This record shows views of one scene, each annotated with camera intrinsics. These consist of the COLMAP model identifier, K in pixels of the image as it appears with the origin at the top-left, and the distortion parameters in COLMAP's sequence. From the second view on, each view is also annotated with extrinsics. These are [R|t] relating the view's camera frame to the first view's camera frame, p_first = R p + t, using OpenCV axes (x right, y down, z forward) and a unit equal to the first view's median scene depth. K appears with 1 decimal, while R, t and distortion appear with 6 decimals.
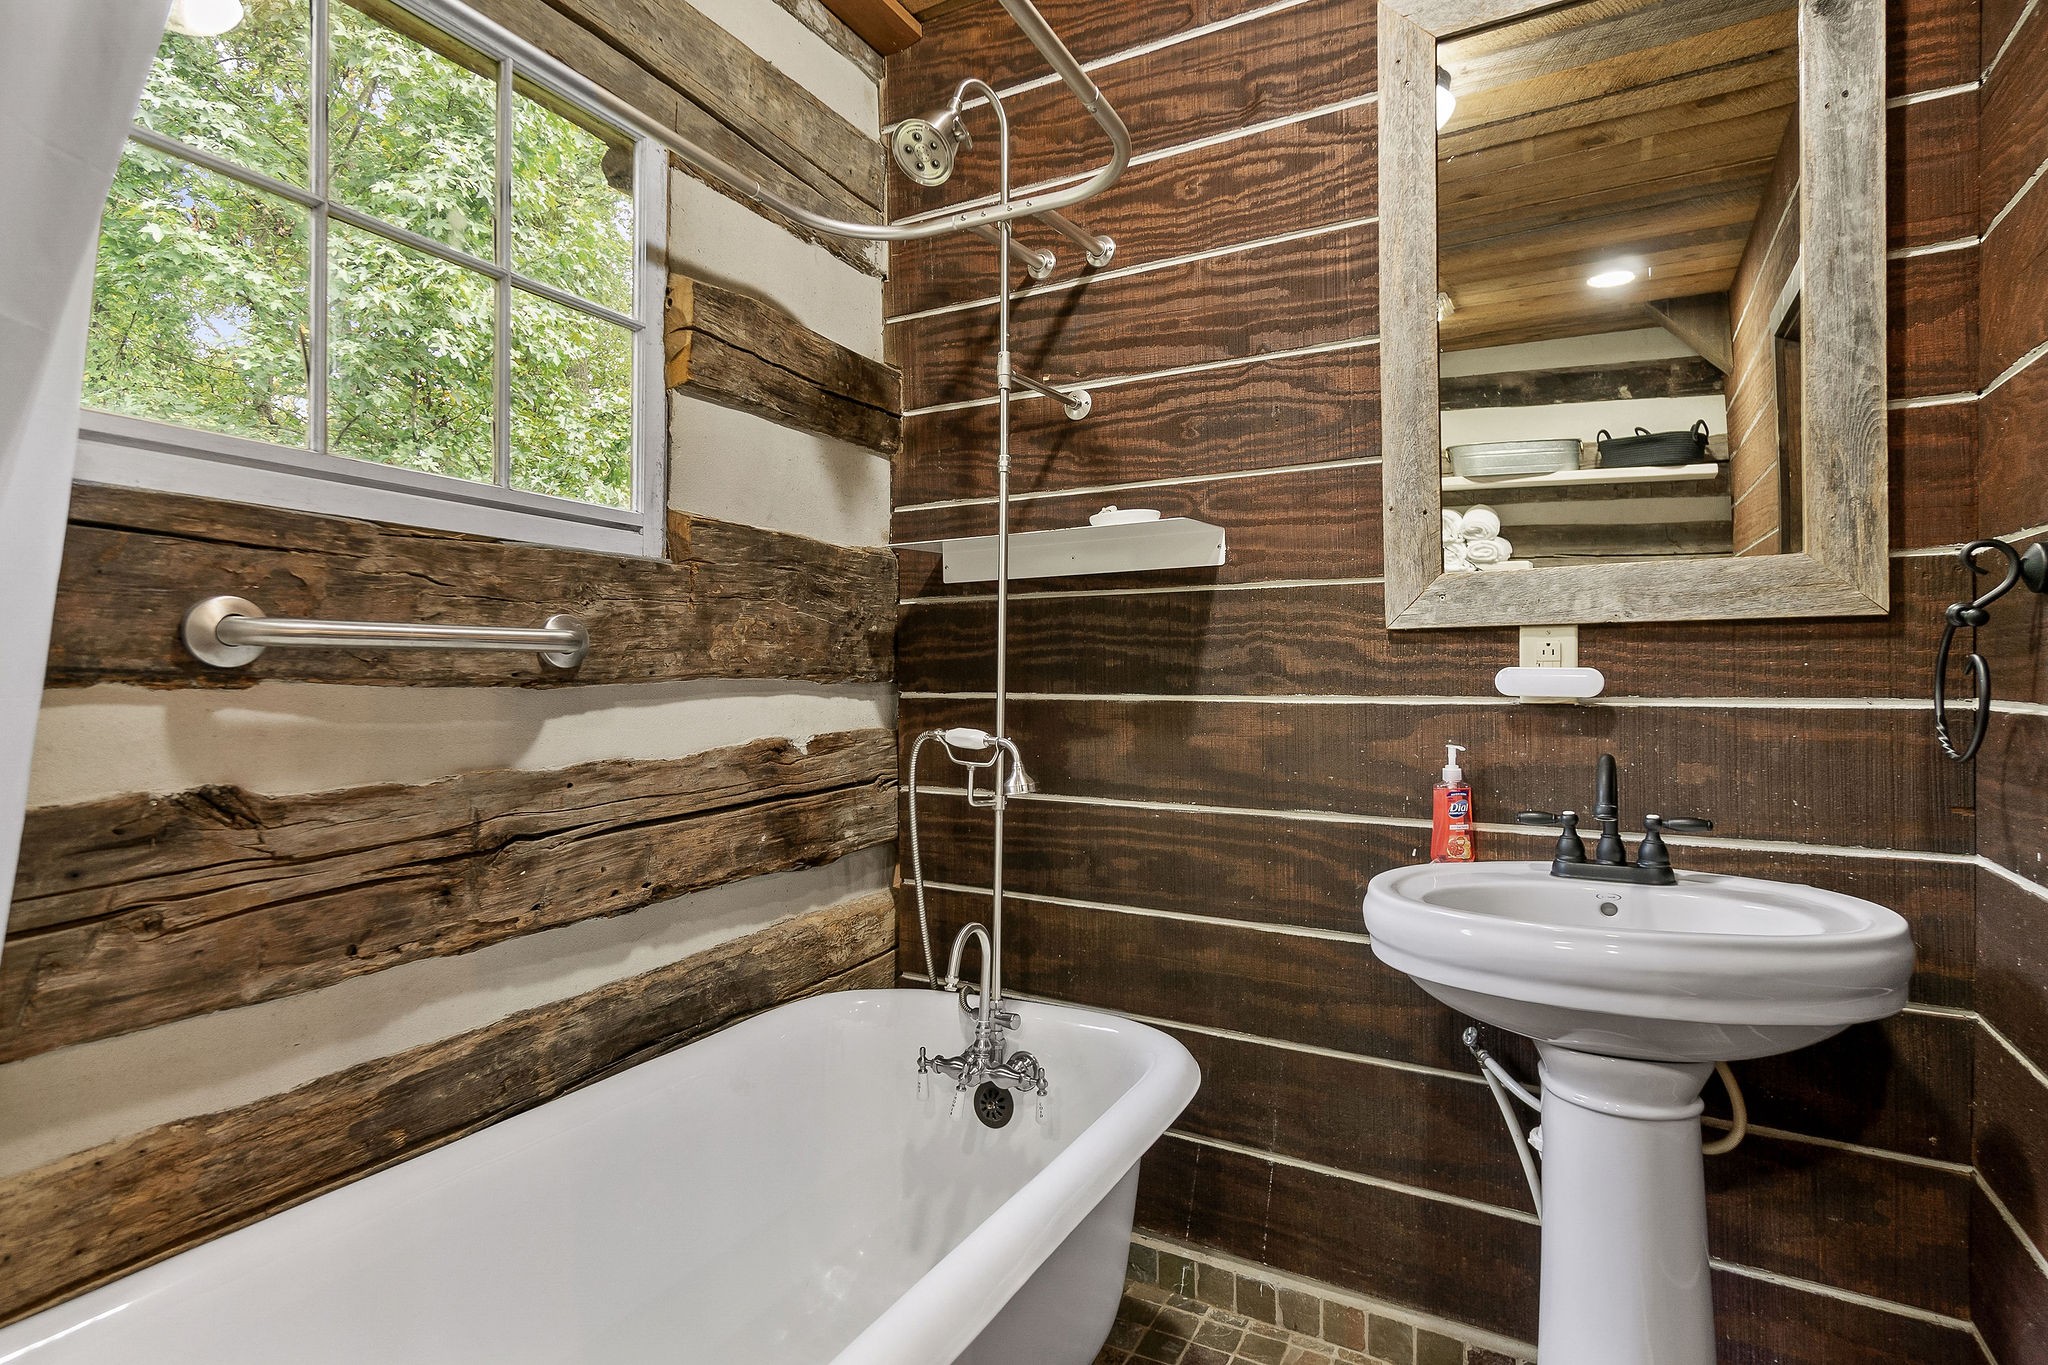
lens RADIAL K [[1023.8, 0, 1024.0], [0, 1023.8, 682.5], [0, 0, 1]] dist [-0.000610, 0.000283]
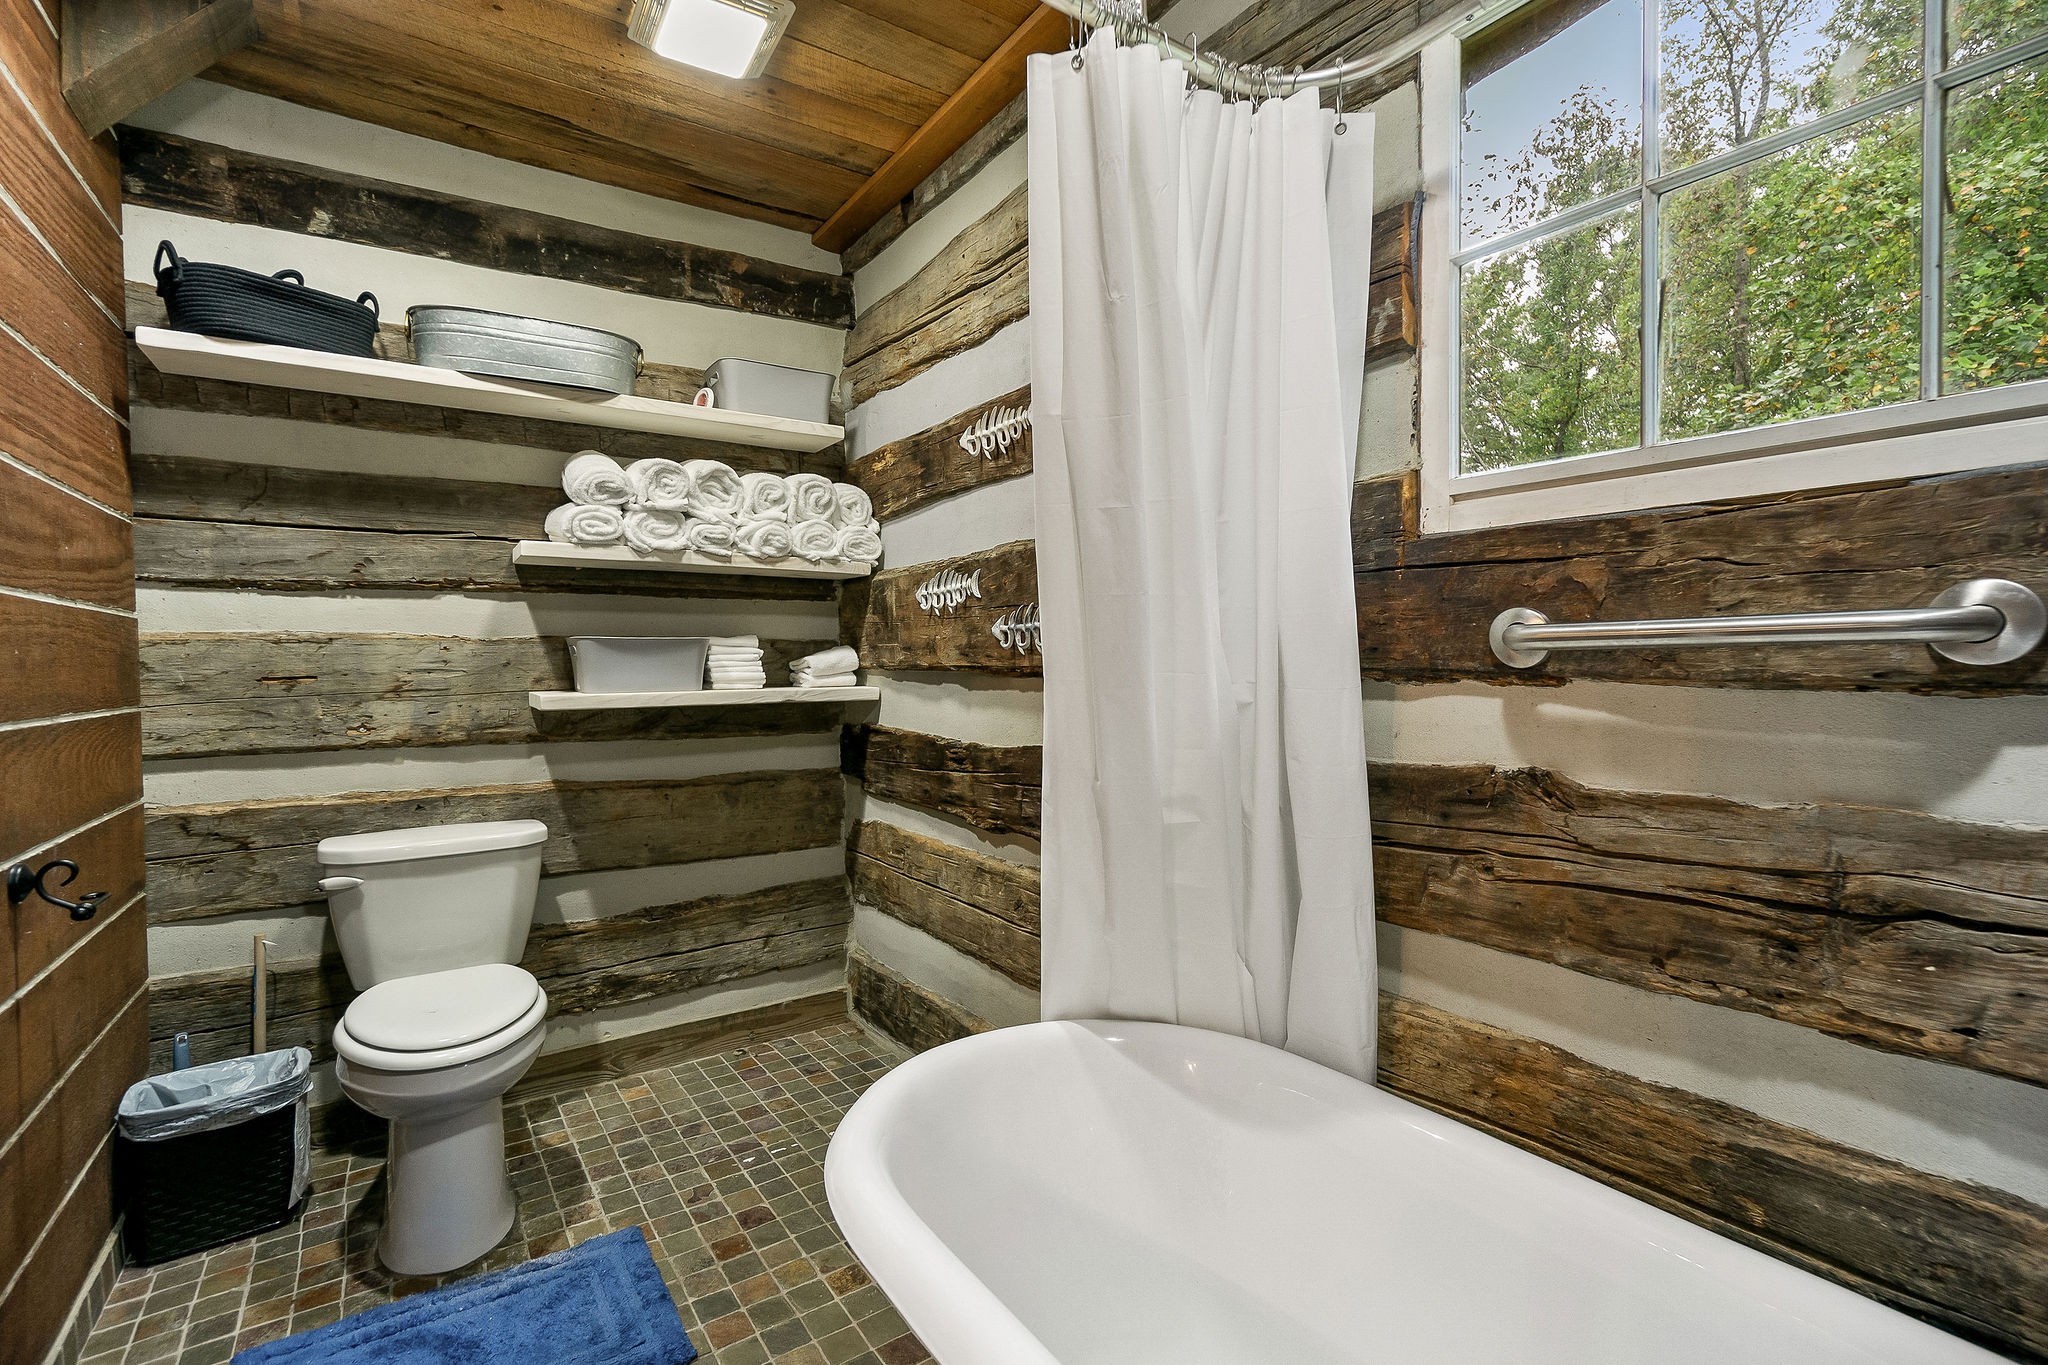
lens RADIAL K [[954.6, 0, 1024.0], [0, 954.6, 682.5], [0, 0, 1]] dist [0.000830, 0.000814]
pose [[-0.473649, 0.027082, -0.880297, 0.399581], [0.007521, 0.999615, 0.026706, -0.027806], [0.880682, 0.006028, -0.473670, 0.896224]]
